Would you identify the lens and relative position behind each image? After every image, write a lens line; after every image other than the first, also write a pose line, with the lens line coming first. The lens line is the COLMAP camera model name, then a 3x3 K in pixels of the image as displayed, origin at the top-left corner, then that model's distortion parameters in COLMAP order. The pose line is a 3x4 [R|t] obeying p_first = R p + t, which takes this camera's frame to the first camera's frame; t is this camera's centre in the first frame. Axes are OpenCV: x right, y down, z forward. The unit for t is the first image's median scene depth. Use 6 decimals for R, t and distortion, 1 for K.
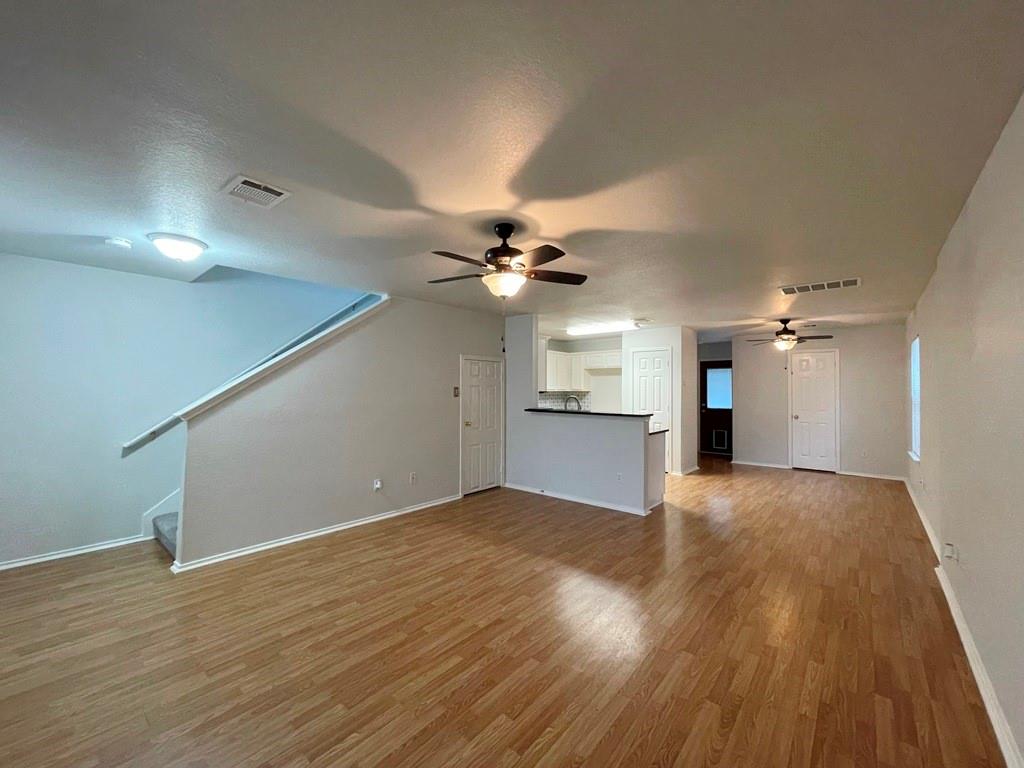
lens RADIAL K [[412.2, 0, 512.0], [0, 412.2, 384.0], [0, 0, 1]] dist [-0.018635, 0.000014]
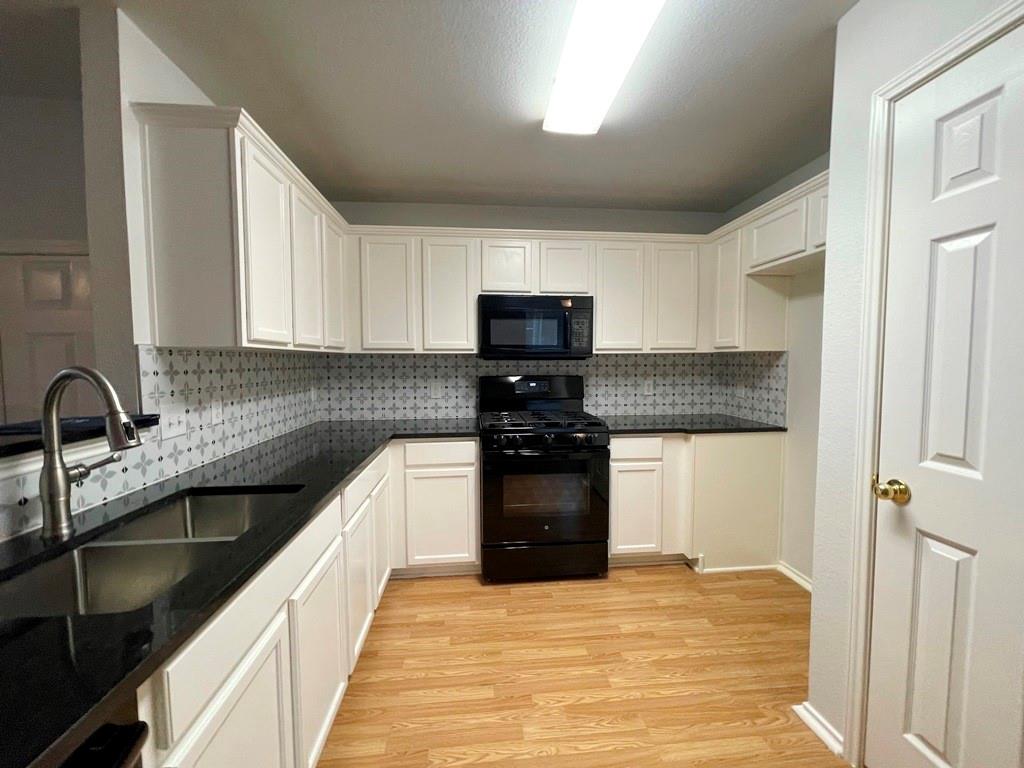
lens RADIAL K [[416.7, 0, 512.0], [0, 416.7, 384.0], [0, 0, 1]] dist [-0.000980, 0.000039]
pose [[0.722900, 0.028598, -0.690361, 0.390938], [0.018684, 0.997969, 0.060904, 0.028891], [0.690701, -0.056926, 0.720897, 0.992514]]
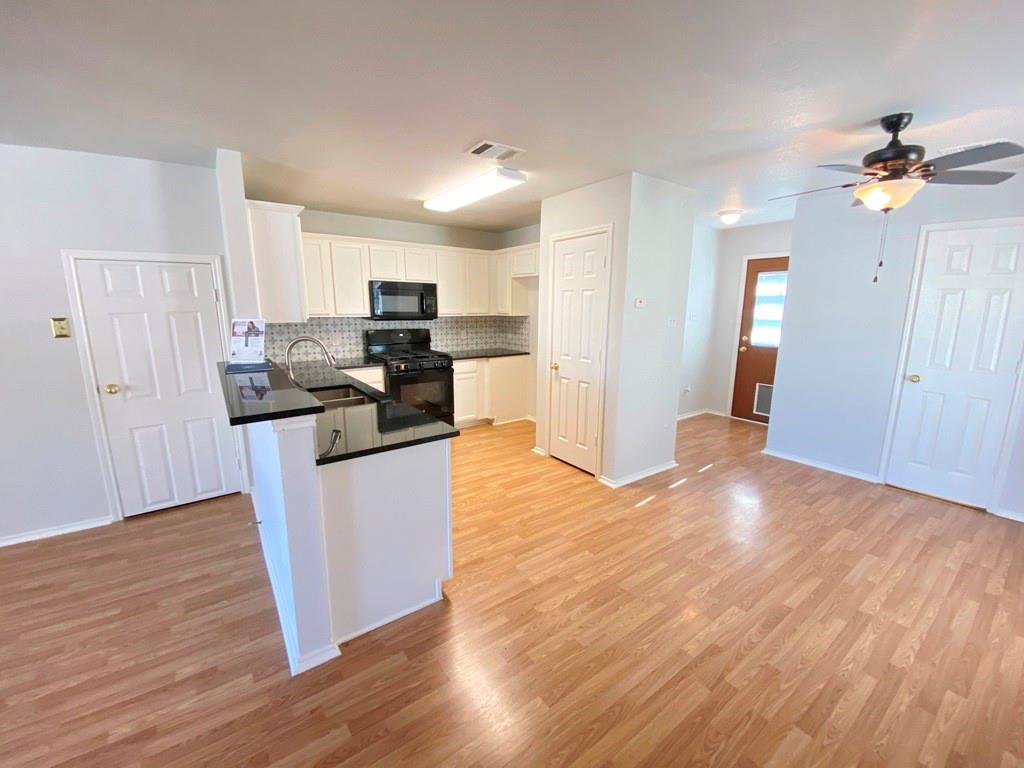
lens RADIAL K [[413.4, 0, 512.1], [0, 413.4, 385.6], [0, 0, 1]] dist [0.031900, -0.025861]
pose [[0.973121, 0.041485, -0.226525, 0.474848], [0.005819, 0.978897, 0.204270, -0.010257], [0.230219, -0.200098, 0.952345, 0.592031]]
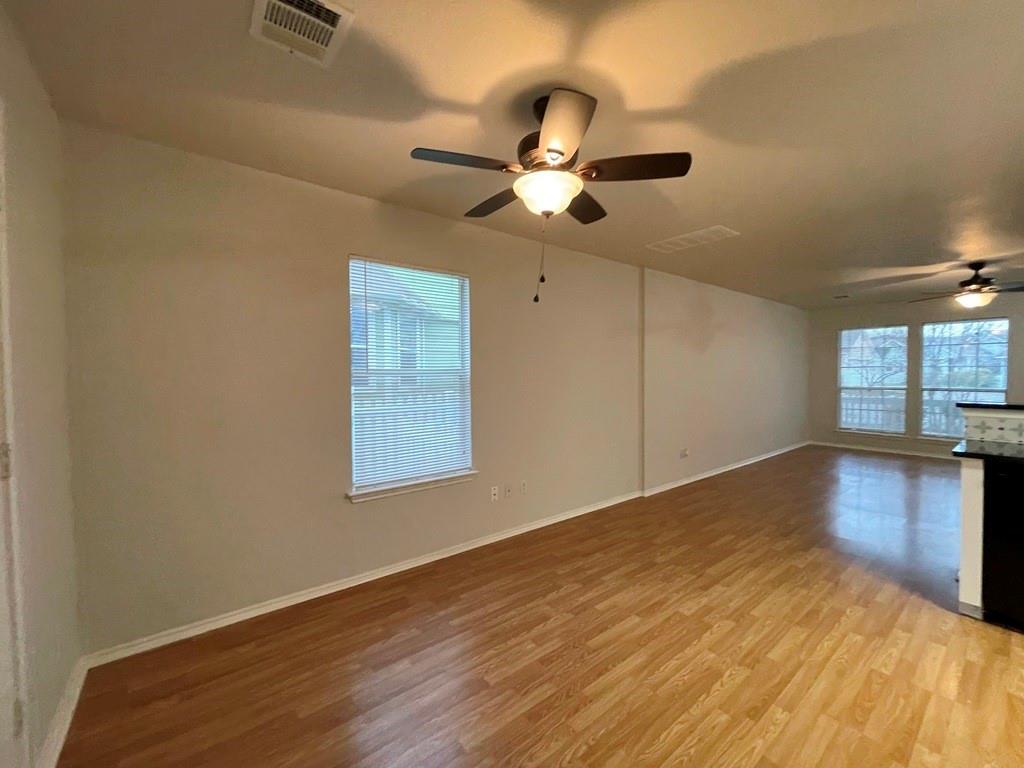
lens RADIAL K [[416.7, 0, 512.0], [0, 416.7, 384.0], [0, 0, 1]] dist [-0.000980, 0.000039]
pose [[-0.981996, 0.000125, 0.188900, 0.682012], [0.001891, 0.999956, 0.009172, 0.035373], [-0.188891, 0.009364, -0.981953, 1.377099]]
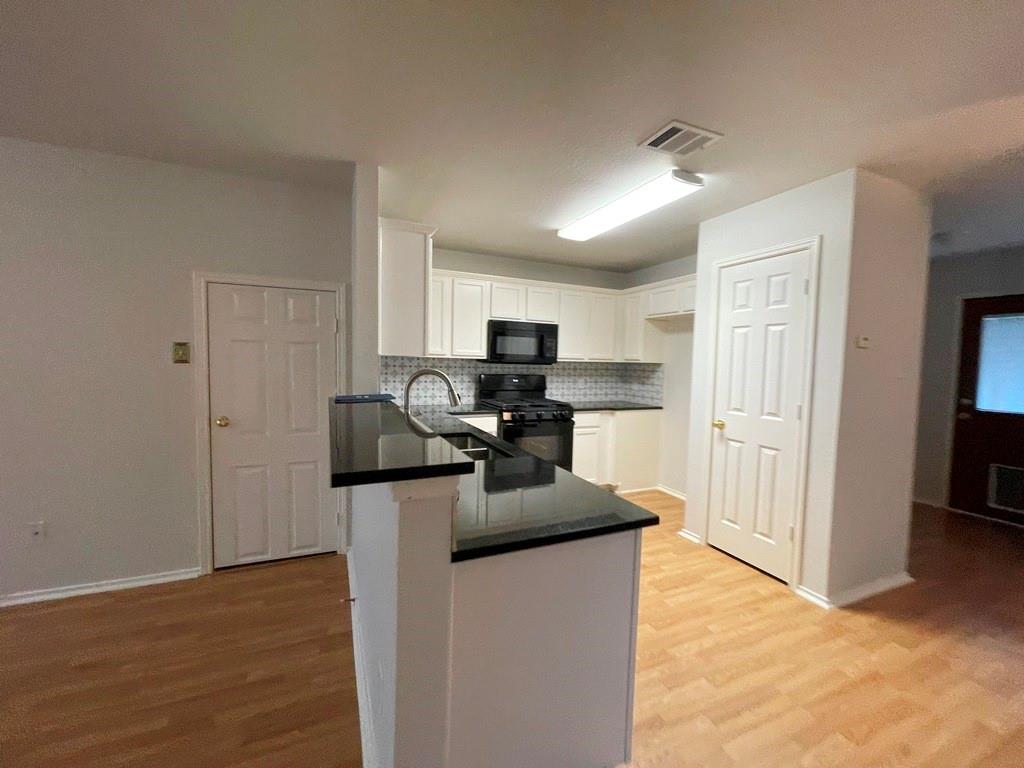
lens RADIAL K [[415.5, 0, 510.2], [0, 415.5, 381.9], [0, 0, 1]] dist [-0.006290, -0.000035]
pose [[0.902264, 0.038674, -0.429447, 0.371049], [-0.013153, 0.997975, 0.062237, 0.016264], [0.430984, -0.050505, 0.900945, 0.684681]]
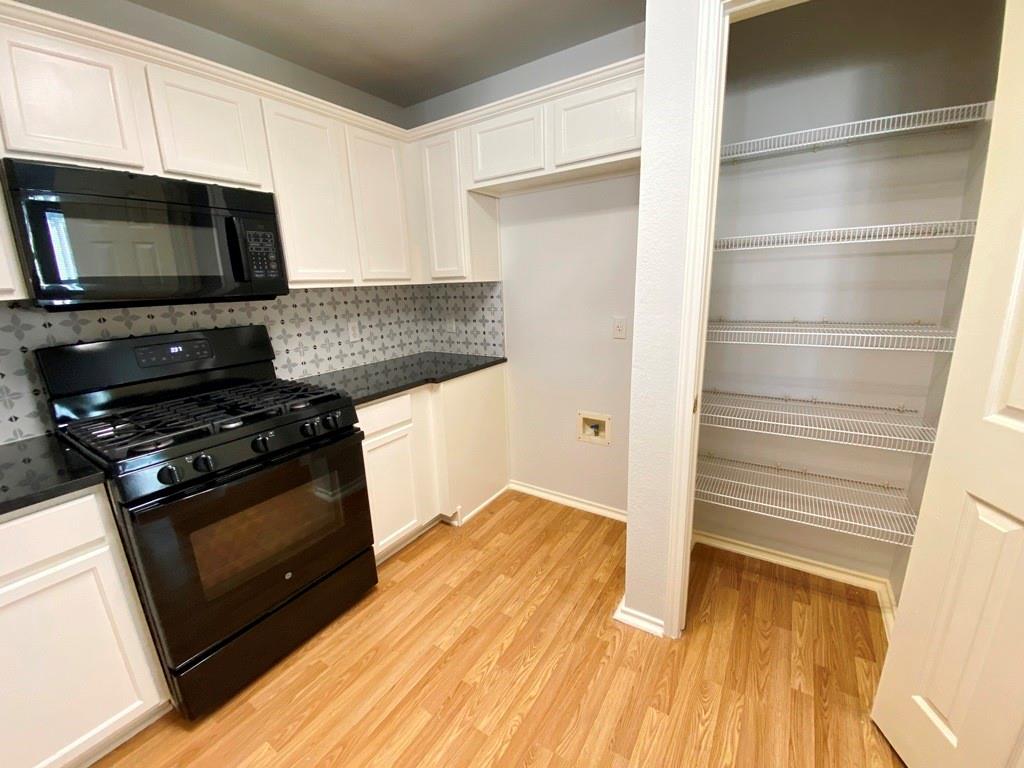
lens RADIAL K [[413.4, 0, 512.1], [0, 413.4, 385.6], [0, 0, 1]] dist [0.031900, -0.025861]
pose [[0.989812, -0.073284, 0.122071, 0.242227], [0.040053, 0.966060, 0.255196, 0.021611], [-0.136630, -0.247706, 0.959153, 1.071239]]
